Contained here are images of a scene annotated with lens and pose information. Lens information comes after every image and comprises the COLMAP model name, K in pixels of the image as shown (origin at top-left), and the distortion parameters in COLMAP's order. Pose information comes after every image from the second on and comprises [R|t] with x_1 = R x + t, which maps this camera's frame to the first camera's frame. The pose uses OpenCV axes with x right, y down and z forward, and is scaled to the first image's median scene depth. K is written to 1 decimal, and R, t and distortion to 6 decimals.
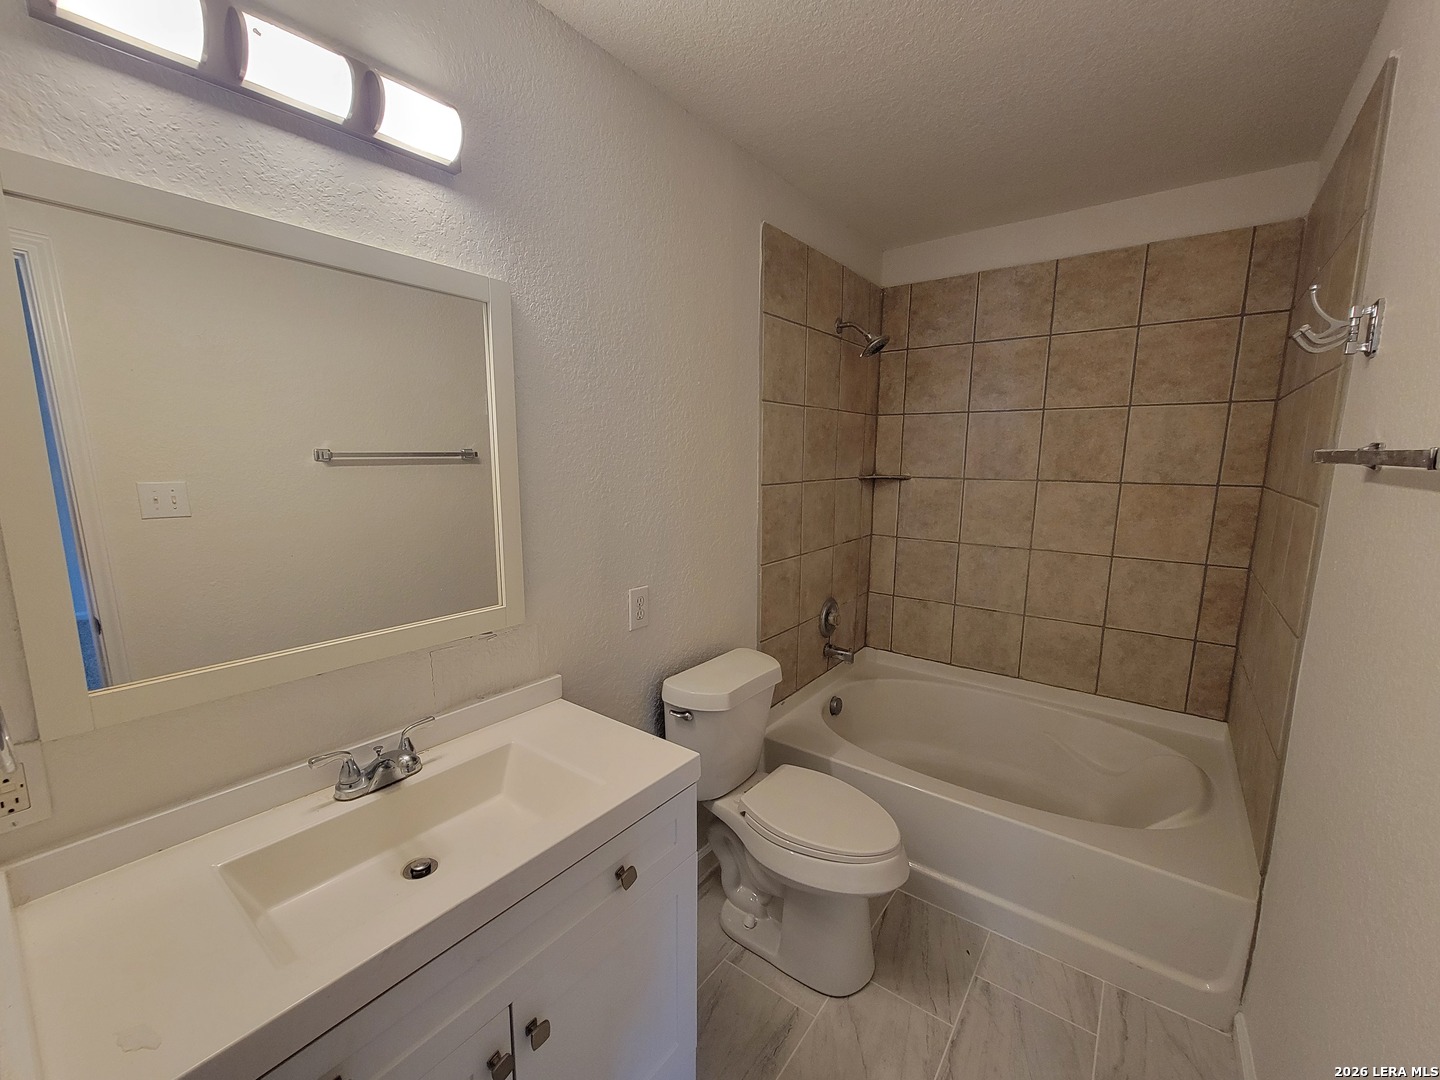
lens RADIAL K [[588.6, 0, 717.8], [0, 588.6, 550.4], [0, 0, 1]] dist [-0.003736, 0.001246]
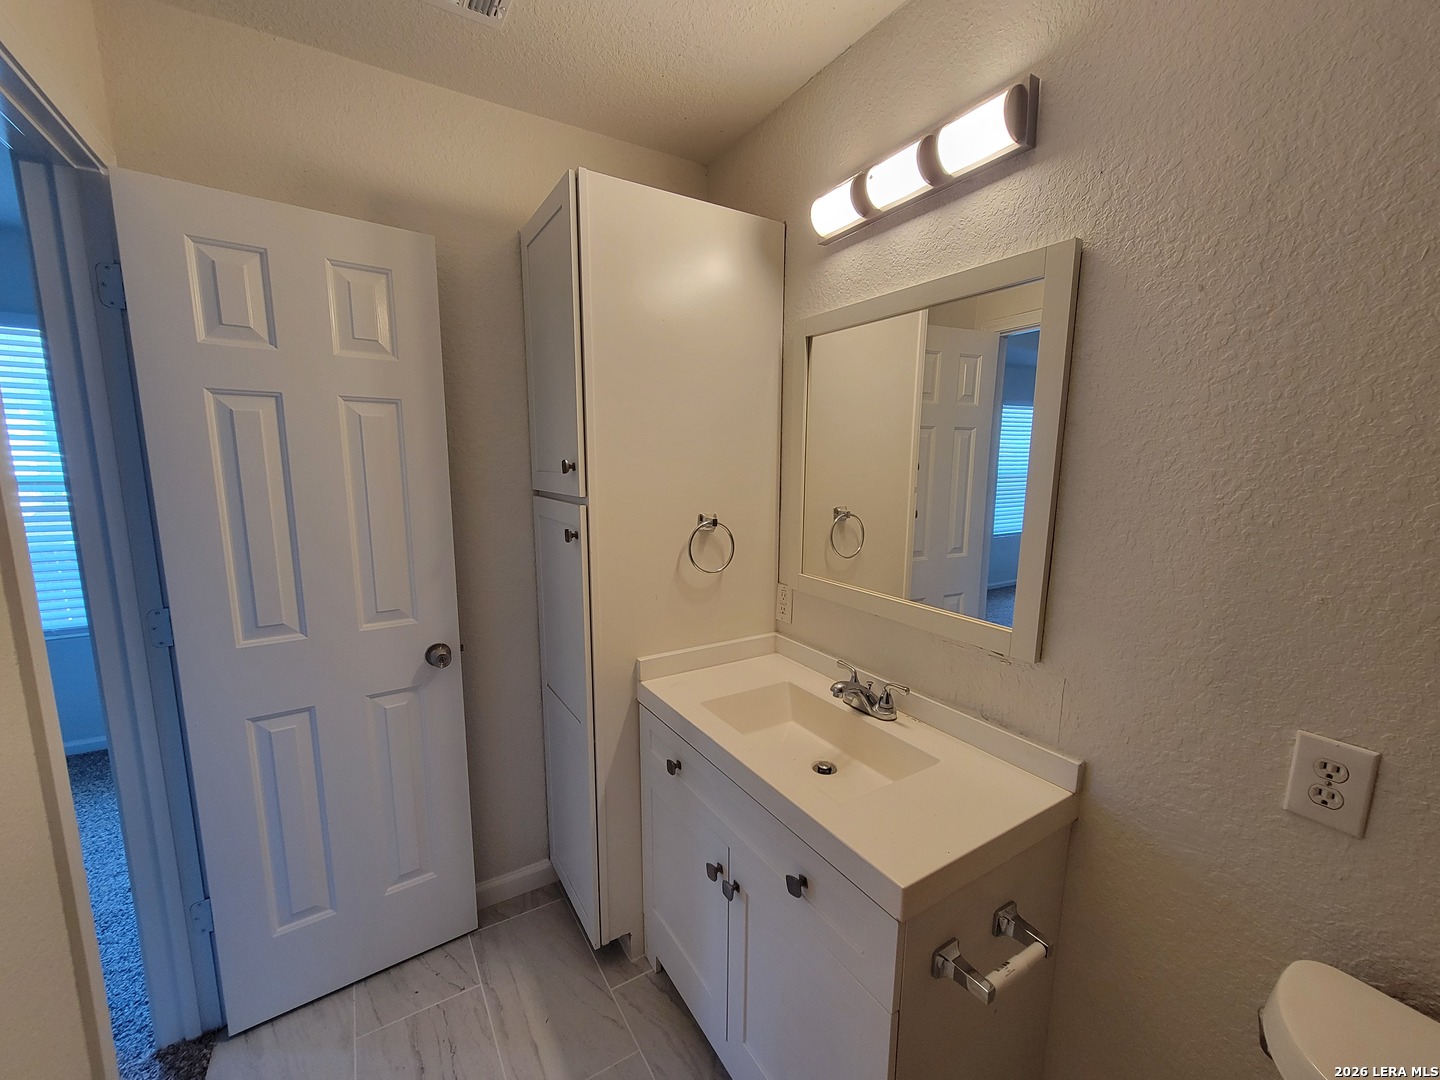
lens RADIAL K [[588.6, 0, 717.8], [0, 588.6, 550.4], [0, 0, 1]] dist [-0.003736, 0.001246]
pose [[-0.355613, 0.138954, -0.924246, 0.684747], [-0.154494, 0.966544, 0.204757, -0.155497], [0.921776, 0.215604, -0.322248, 1.025501]]
